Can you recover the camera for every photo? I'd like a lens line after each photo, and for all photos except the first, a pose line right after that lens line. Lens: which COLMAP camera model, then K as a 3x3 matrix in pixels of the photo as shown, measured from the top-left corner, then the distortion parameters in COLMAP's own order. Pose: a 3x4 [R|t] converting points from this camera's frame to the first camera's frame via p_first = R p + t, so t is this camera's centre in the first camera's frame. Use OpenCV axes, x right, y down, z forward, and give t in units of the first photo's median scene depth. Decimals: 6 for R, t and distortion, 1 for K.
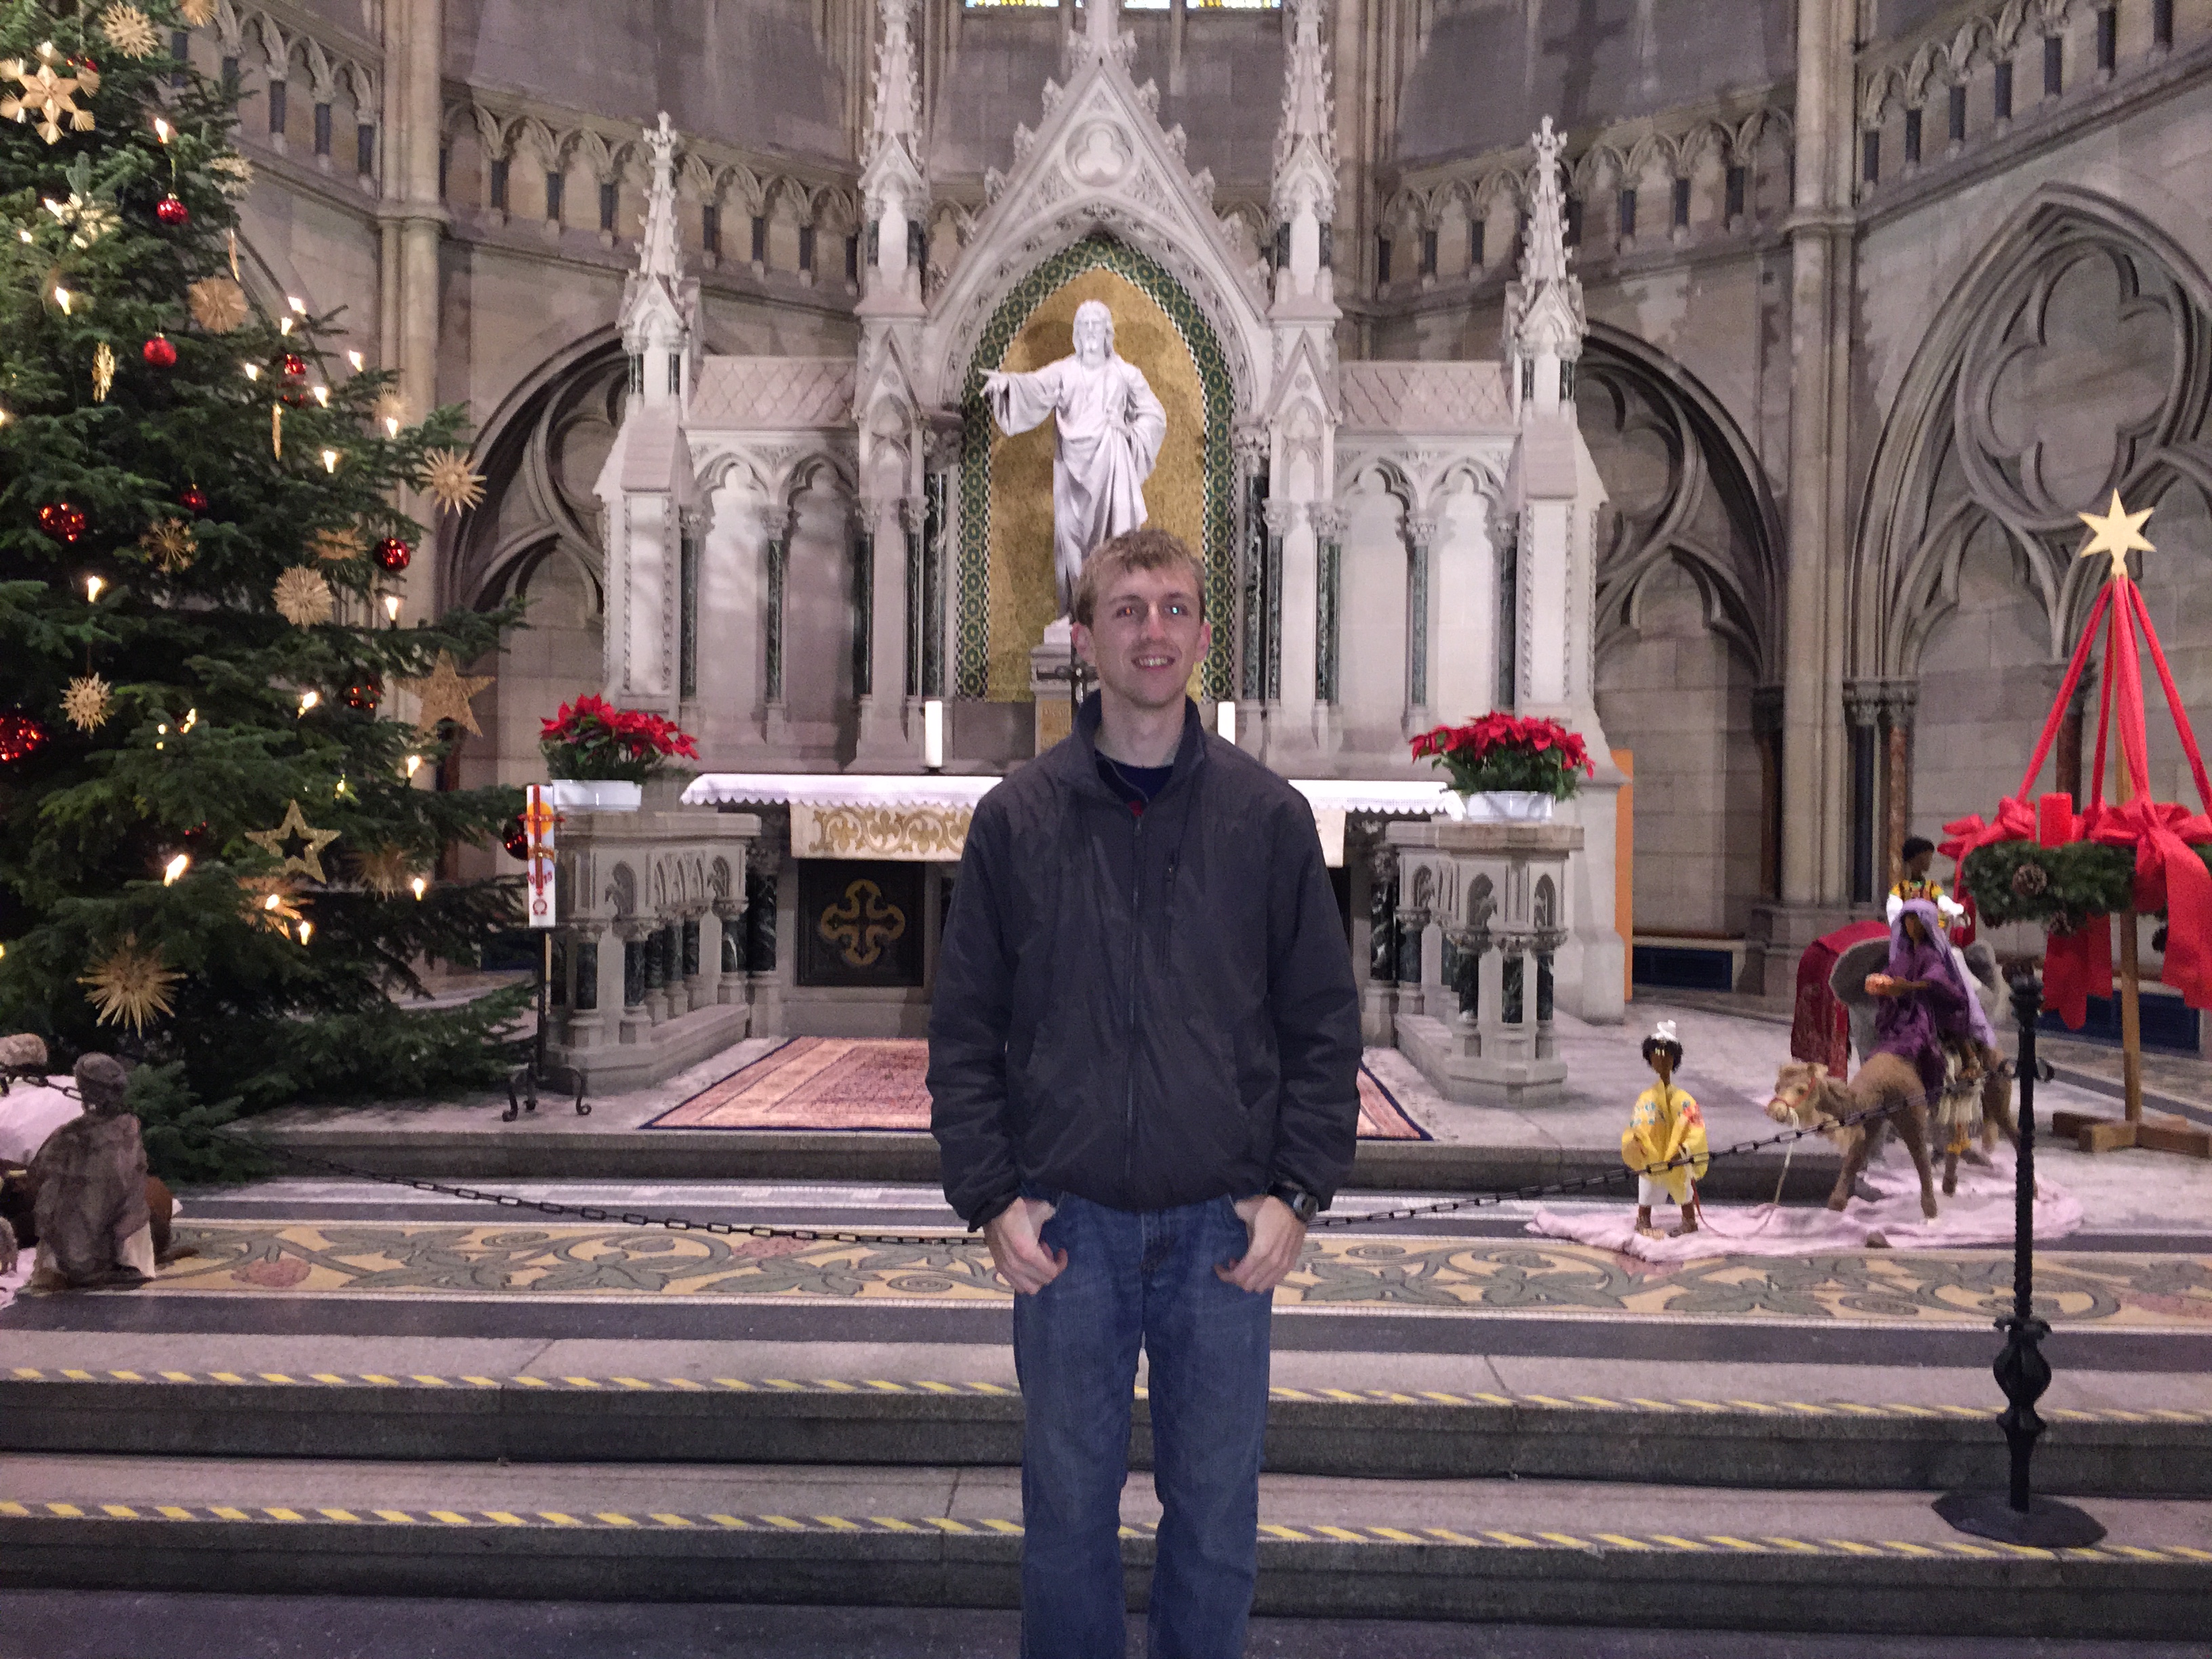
lens RADIAL K [[1891.3, 0, 1106.0], [0, 1891.3, 829.5], [0, 0, 1]] dist [0.078623, -0.135539]
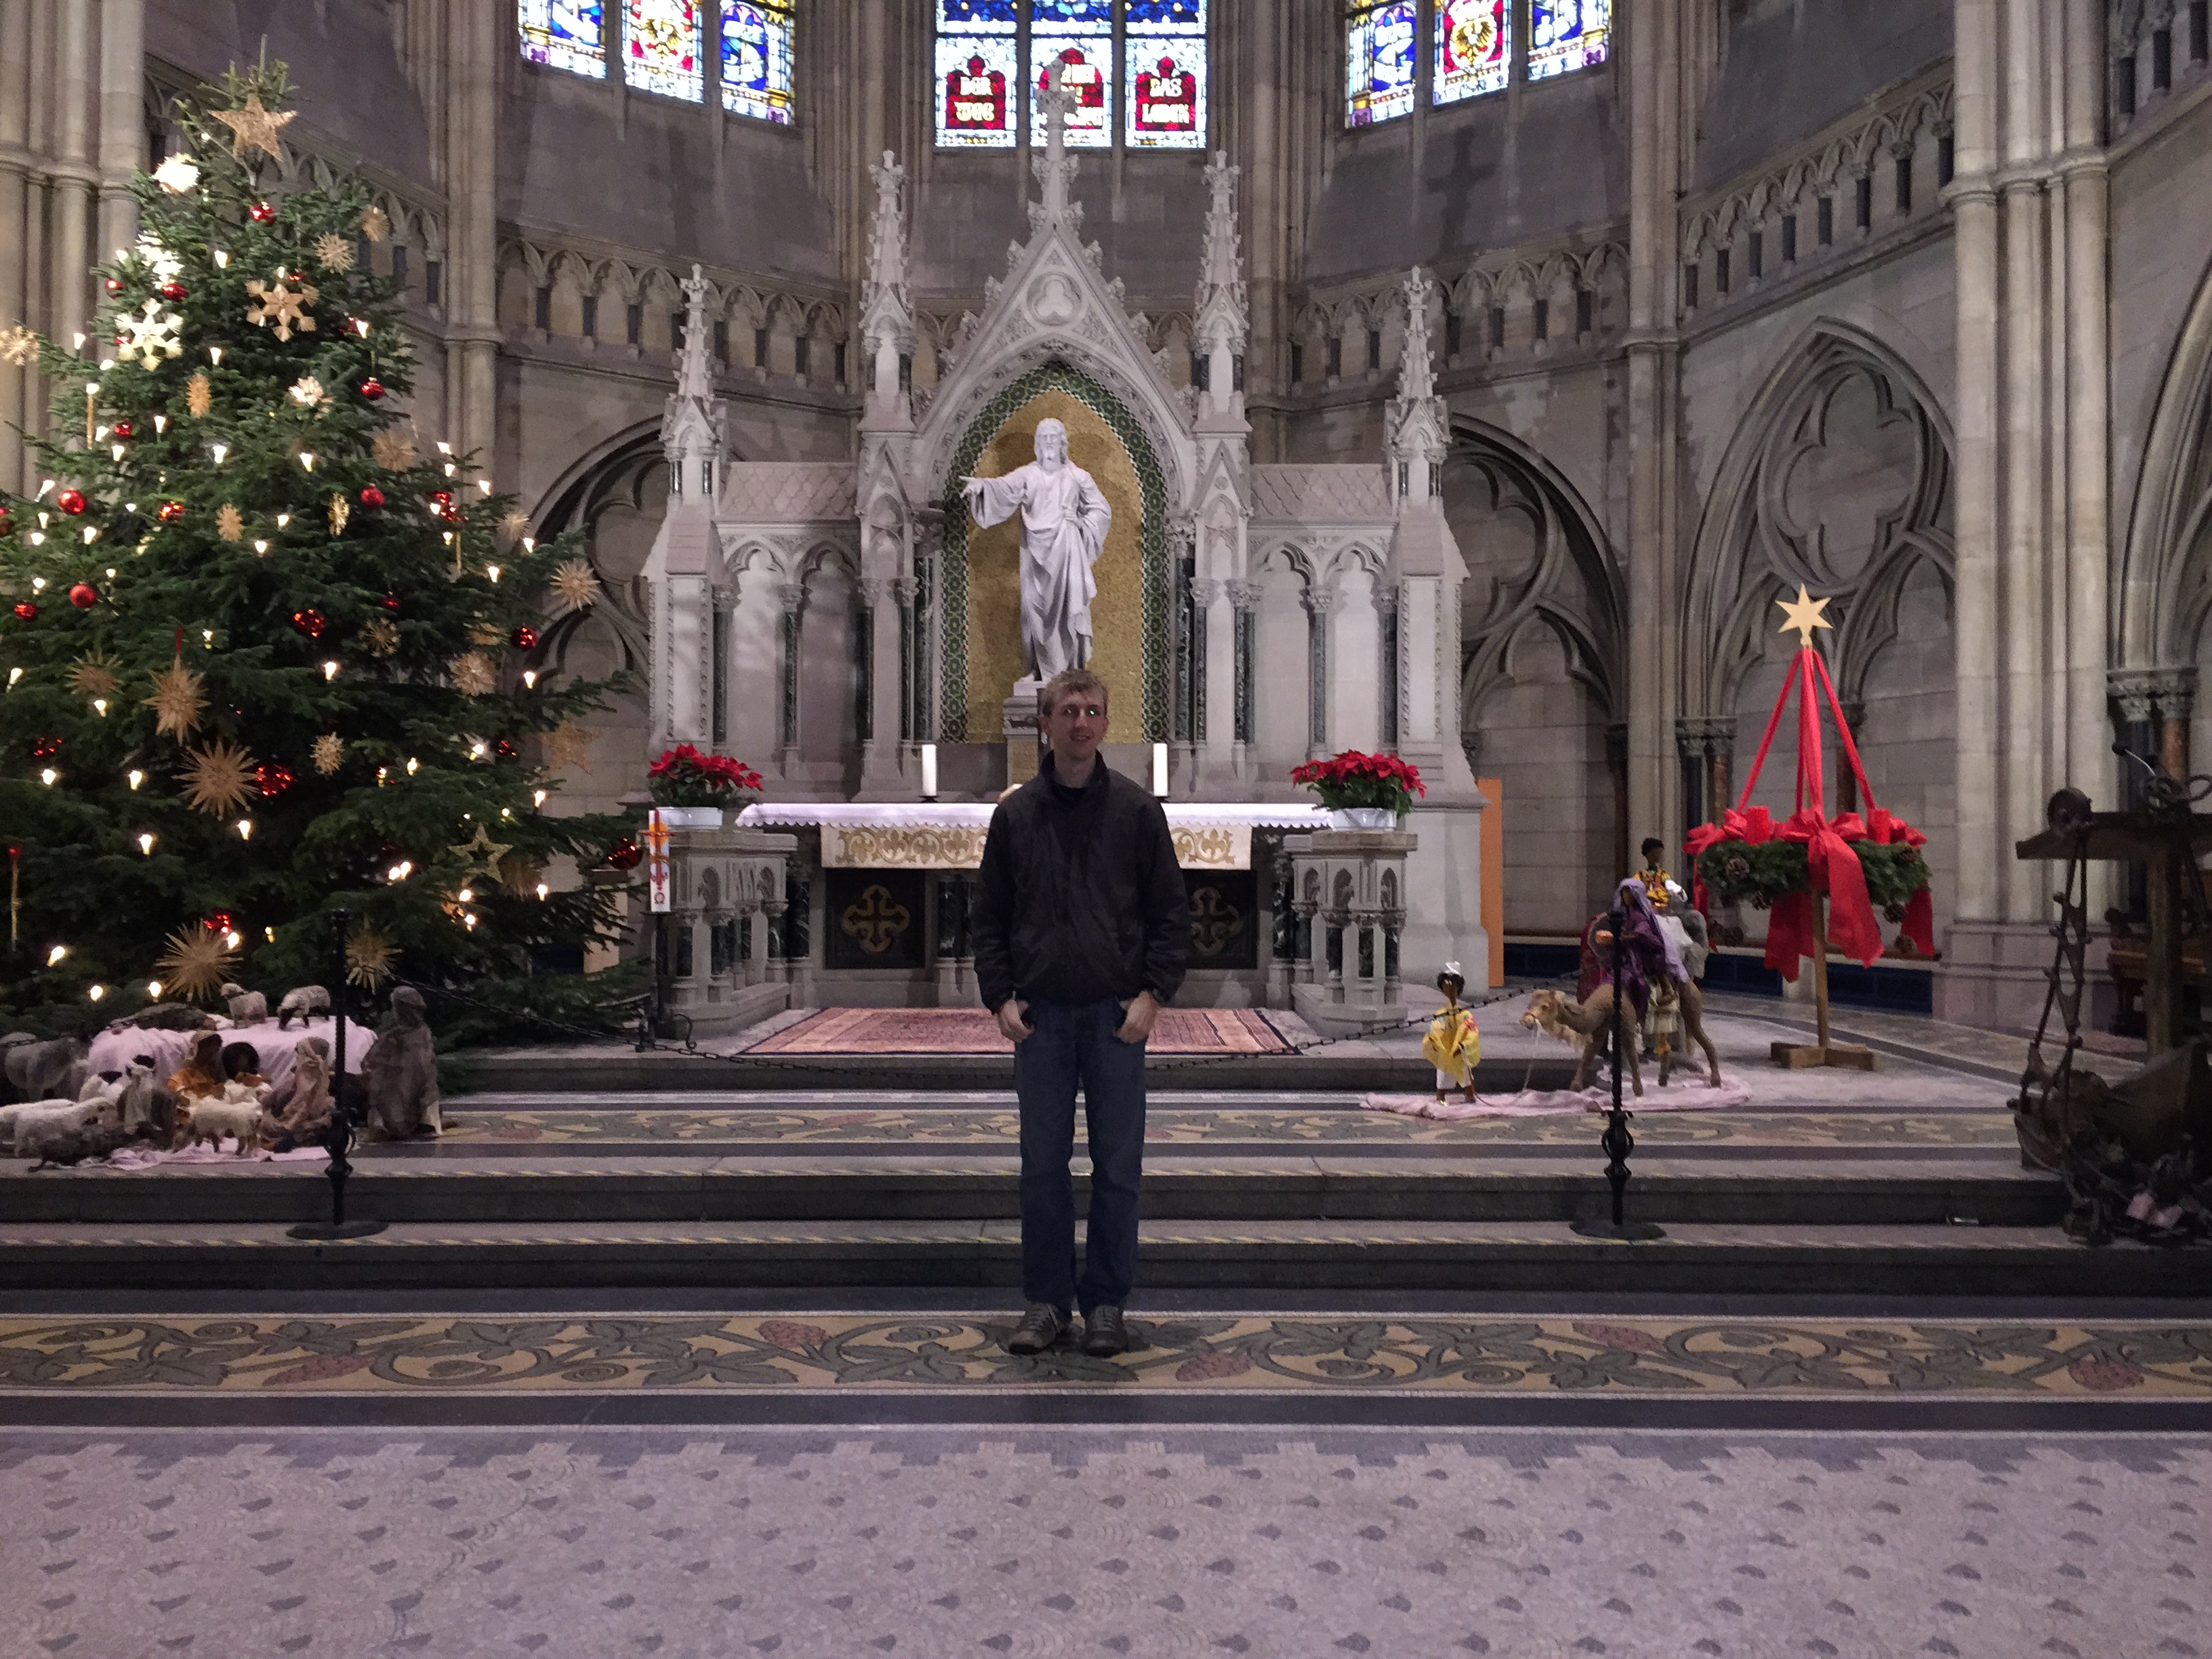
lens RADIAL K [[1891.3, 0, 1106.0], [0, 1891.3, 829.5], [0, 0, 1]] dist [0.078623, -0.135539]
pose [[0.999655, -0.010464, 0.024084, -0.003235], [0.010904, 0.999775, -0.018218, 0.011367], [-0.023888, 0.018474, 0.999544, -0.224947]]
